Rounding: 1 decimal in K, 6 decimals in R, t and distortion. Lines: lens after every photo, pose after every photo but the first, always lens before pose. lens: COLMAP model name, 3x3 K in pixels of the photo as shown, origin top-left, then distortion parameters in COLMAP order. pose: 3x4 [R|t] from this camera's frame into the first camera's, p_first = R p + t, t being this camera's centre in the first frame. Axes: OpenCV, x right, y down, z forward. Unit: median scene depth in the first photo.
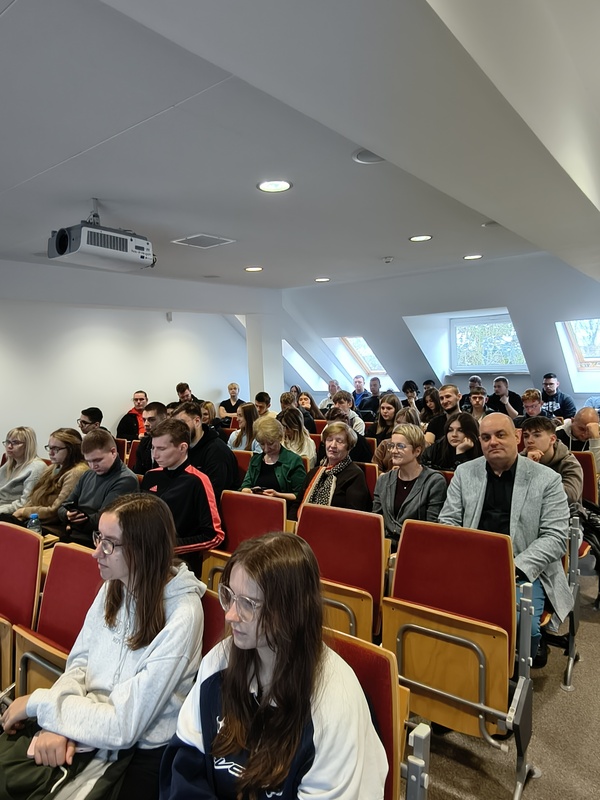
lens RADIAL K [[514.8, 0, 306.5], [0, 514.8, 395.3], [0, 0, 1]] dist [-0.013508, 0.003938]
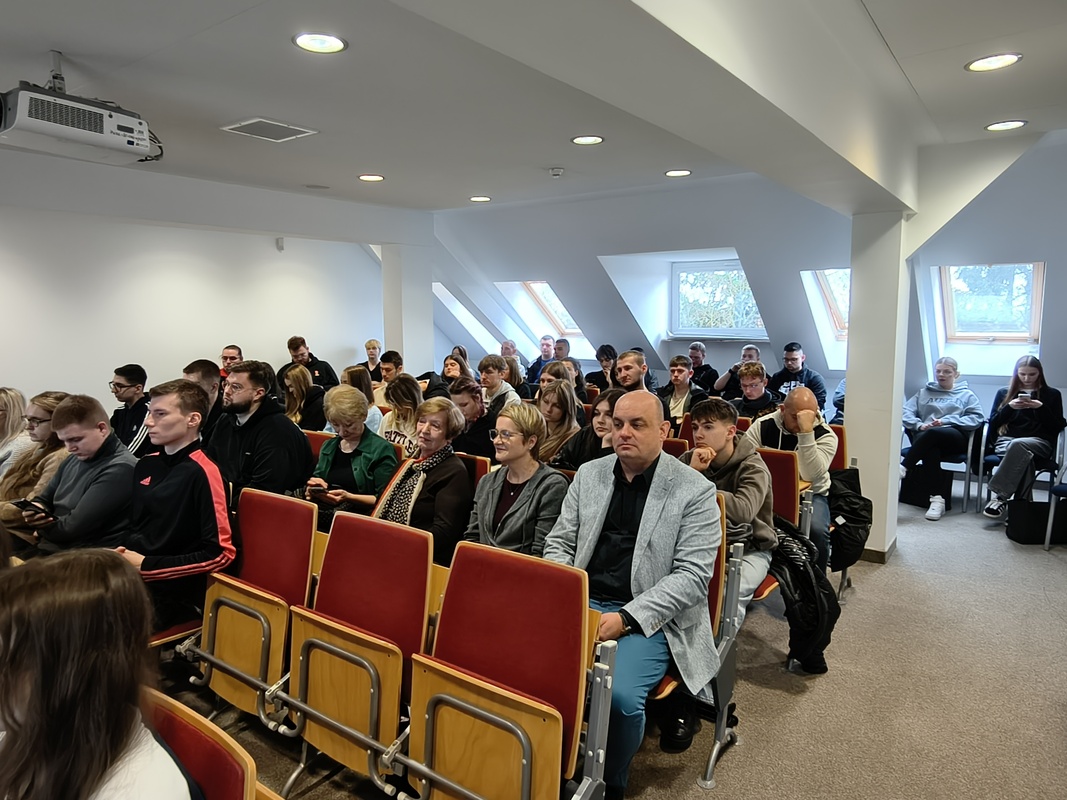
lens RADIAL K [[686.6, 0, 532.9], [0, 686.6, 392.6], [0, 0, 1]] dist [-0.013508, 0.003938]
pose [[0.999134, 0.036137, 0.020644, 0.208820], [-0.036998, 0.998392, 0.042950, 0.001685], [-0.019059, -0.043677, 0.998864, 0.077469]]
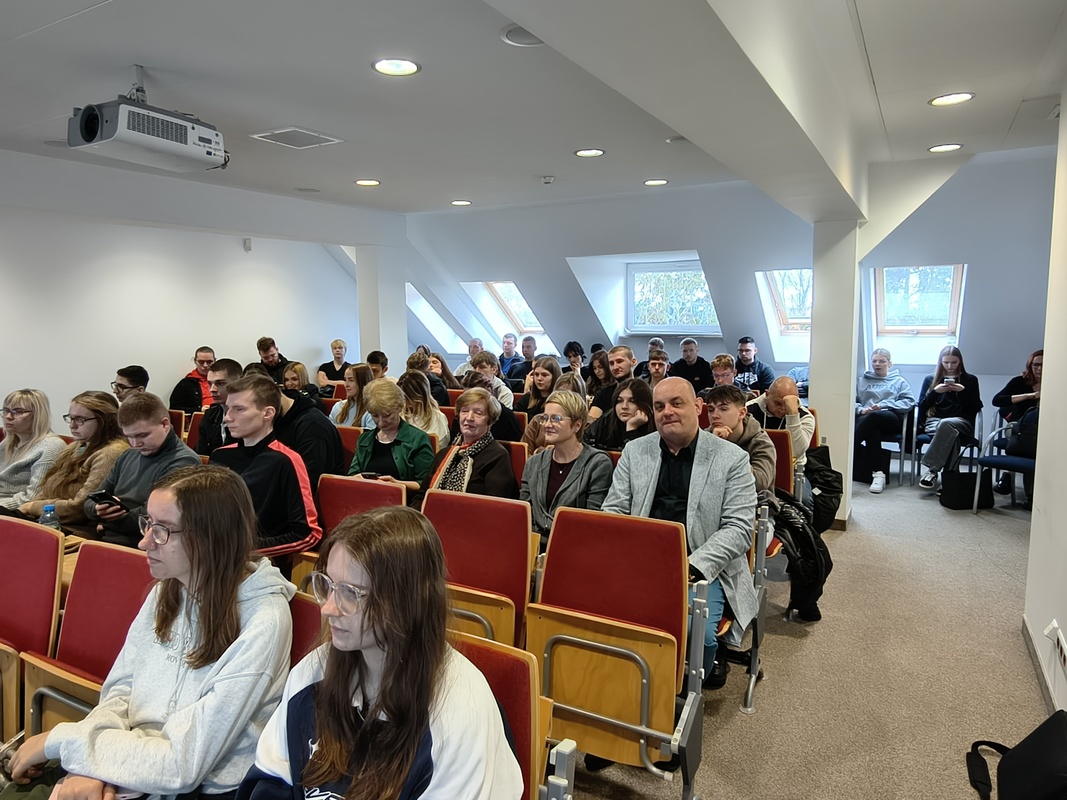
lens RADIAL K [[686.6, 0, 530.9], [0, 686.6, 391.1], [0, 0, 1]] dist [-0.013508, 0.003938]
pose [[0.990918, 0.015951, 0.133522, 0.005894], [-0.021206, 0.999052, 0.038024, 0.019387], [-0.132789, -0.040510, 0.990316, -0.025590]]
